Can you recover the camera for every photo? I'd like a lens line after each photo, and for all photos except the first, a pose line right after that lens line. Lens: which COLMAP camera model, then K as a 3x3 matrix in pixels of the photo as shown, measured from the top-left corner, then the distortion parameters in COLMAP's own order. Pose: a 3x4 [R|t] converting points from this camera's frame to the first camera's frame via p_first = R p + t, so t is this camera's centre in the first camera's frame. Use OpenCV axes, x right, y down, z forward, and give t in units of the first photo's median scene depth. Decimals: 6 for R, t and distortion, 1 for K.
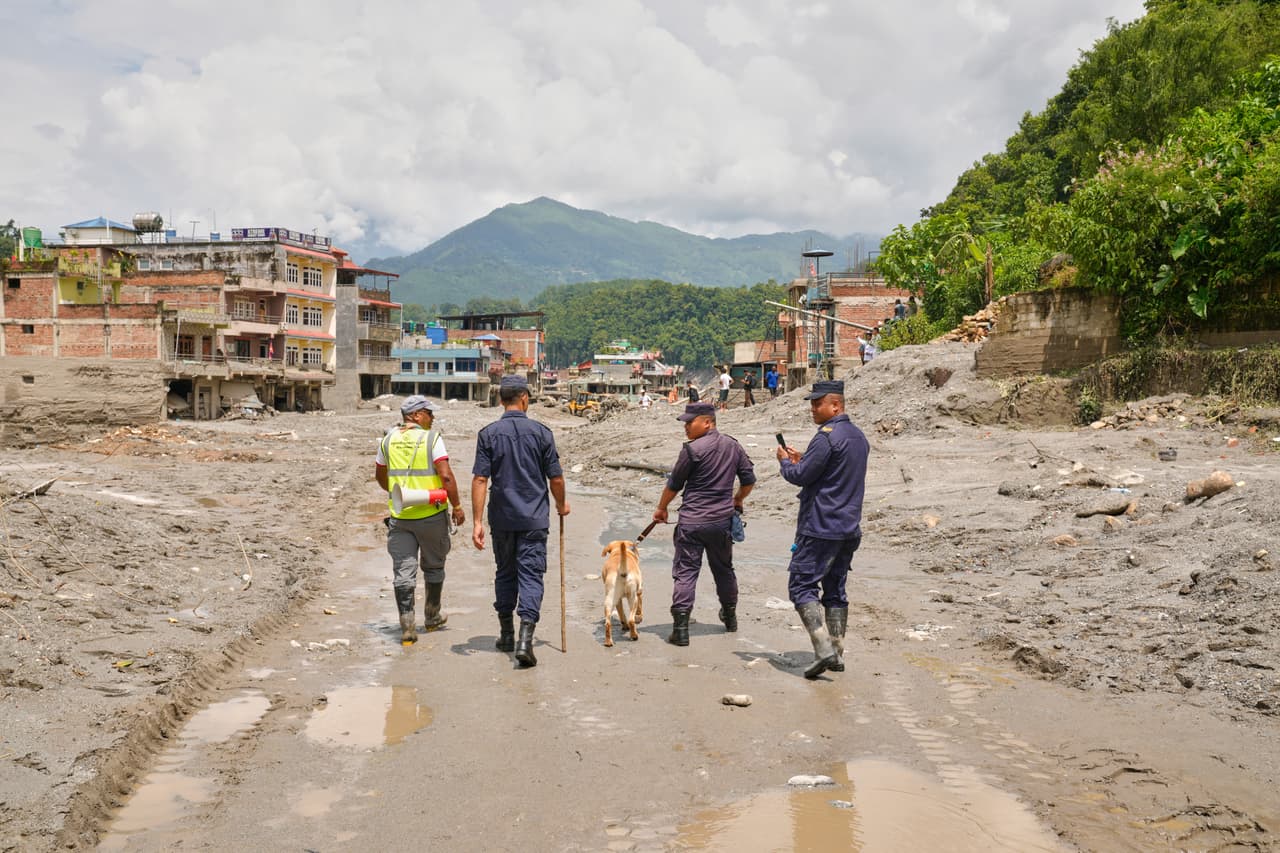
lens RADIAL K [[1376.6, 0, 640.0], [0, 1376.6, 426.5], [0, 0, 1]] dist [0.007736, 0.005733]
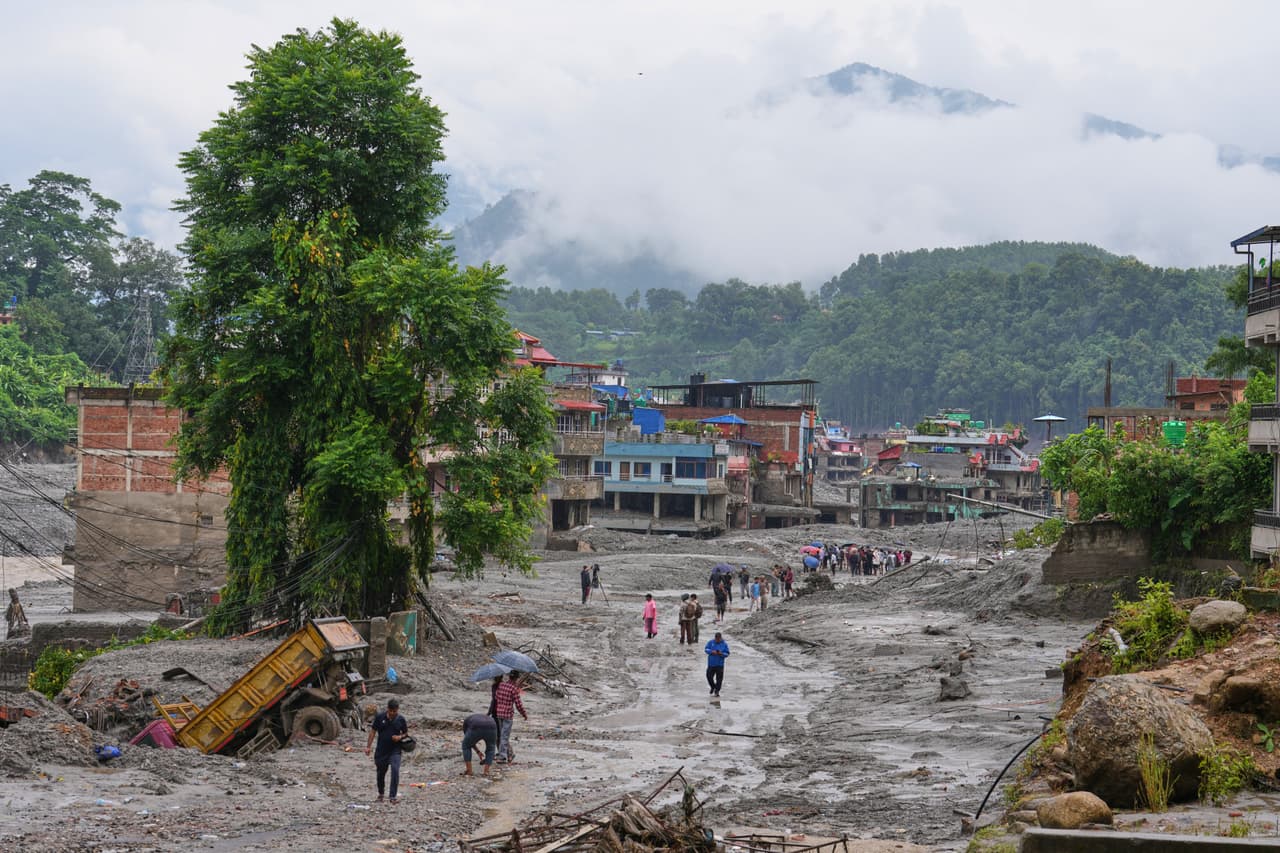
lens RADIAL K [[2797.4, 0, 640.0], [0, 2797.4, 426.5], [0, 0, 1]] dist [0.042460, 0.106775]
pose [[0.989351, 0.014073, -0.144869, 0.036361], [-0.019552, 0.999144, -0.036465, -0.012098], [0.144232, 0.038910, 0.988779, -0.277739]]
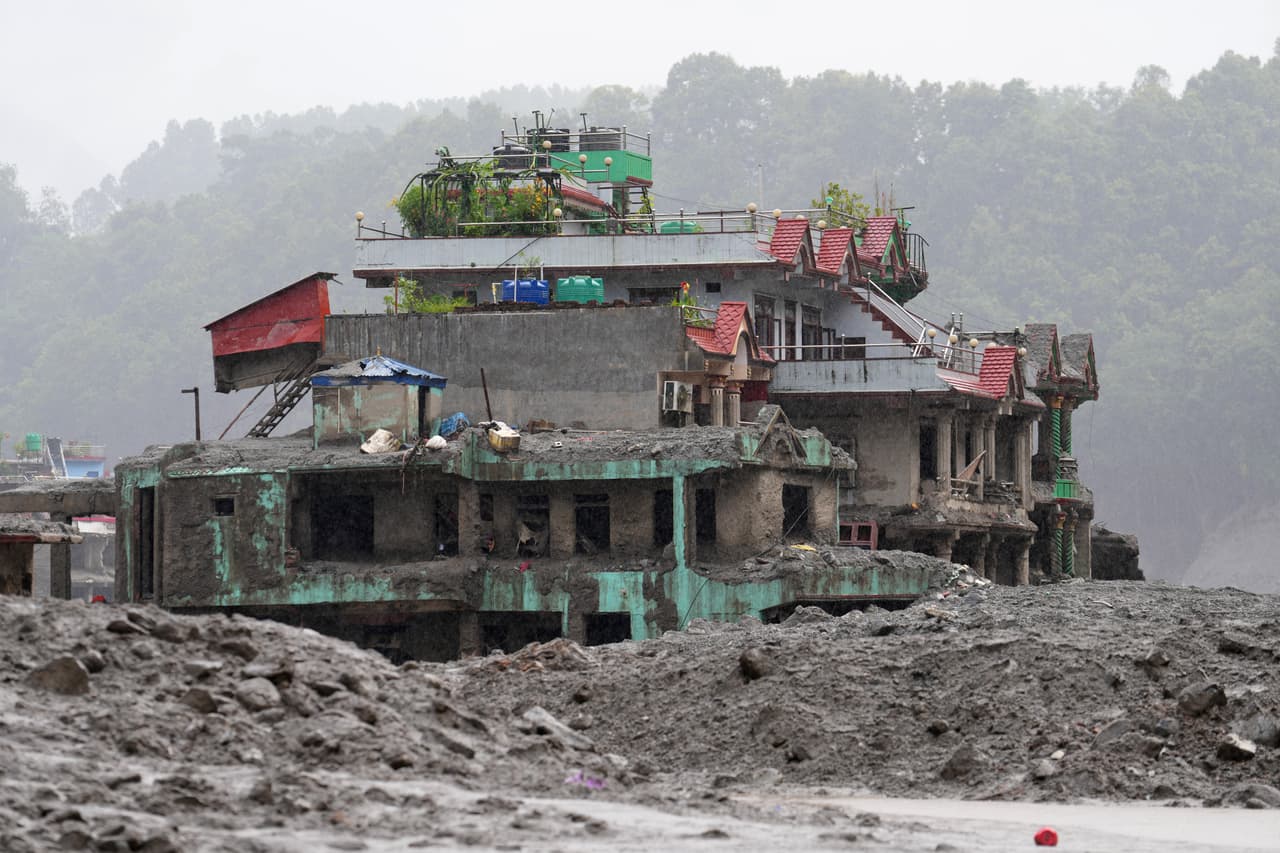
lens RADIAL K [[6513.7, 0, 640.0], [0, 6513.7, 426.5], [0, 0, 1]] dist [0.350046, 6.029167]
pose [[0.999802, -0.019674, 0.002998, -0.013856], [0.019811, 0.998239, -0.055908, -0.005763], [-0.001892, 0.055956, 0.998431, 0.575810]]
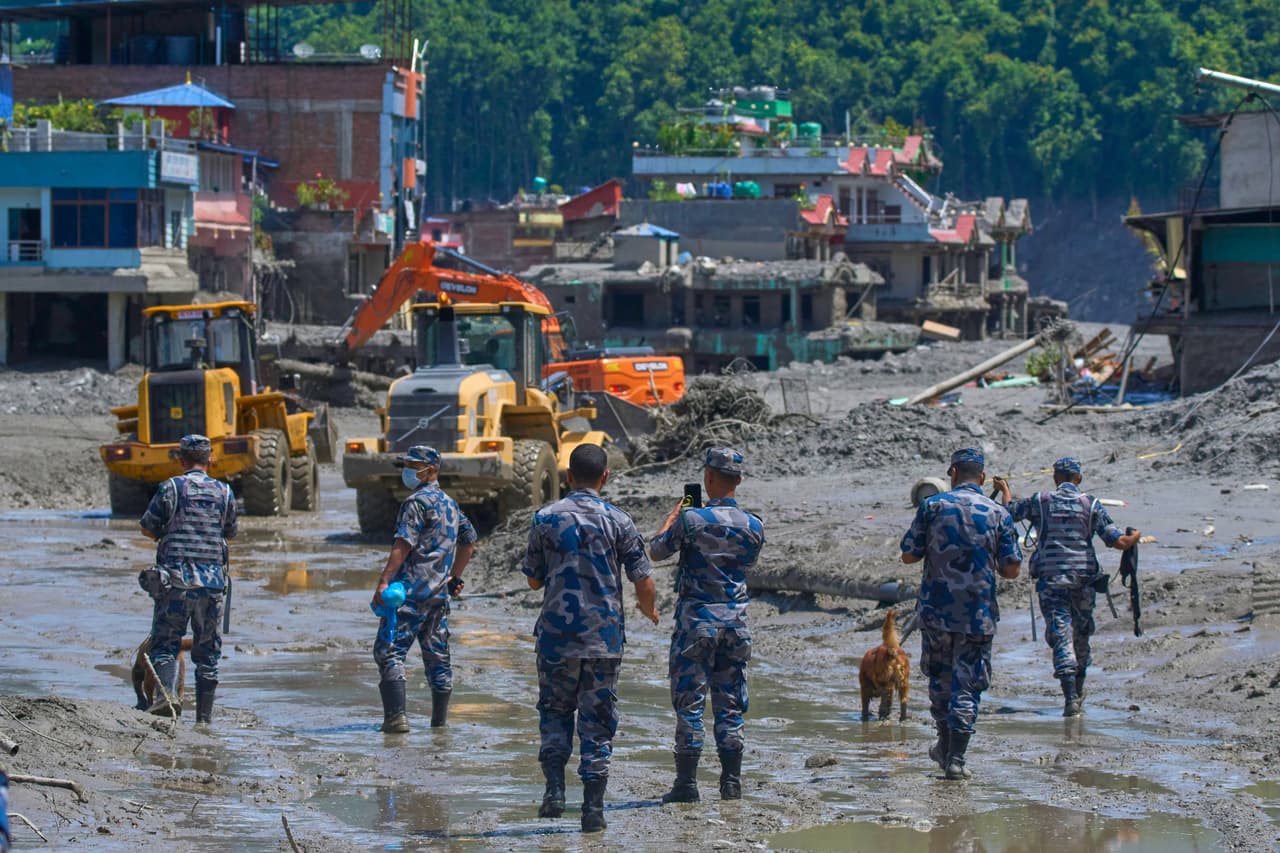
lens RADIAL K [[6513.7, 0, 640.0], [0, 6513.7, 426.5], [0, 0, 1]] dist [0.350046, 6.029167]
pose [[0.999450, -0.010654, -0.031418, 0.001869], [0.010455, 0.999924, -0.006468, -0.000676], [0.031485, 0.006136, 0.999485, -0.098511]]
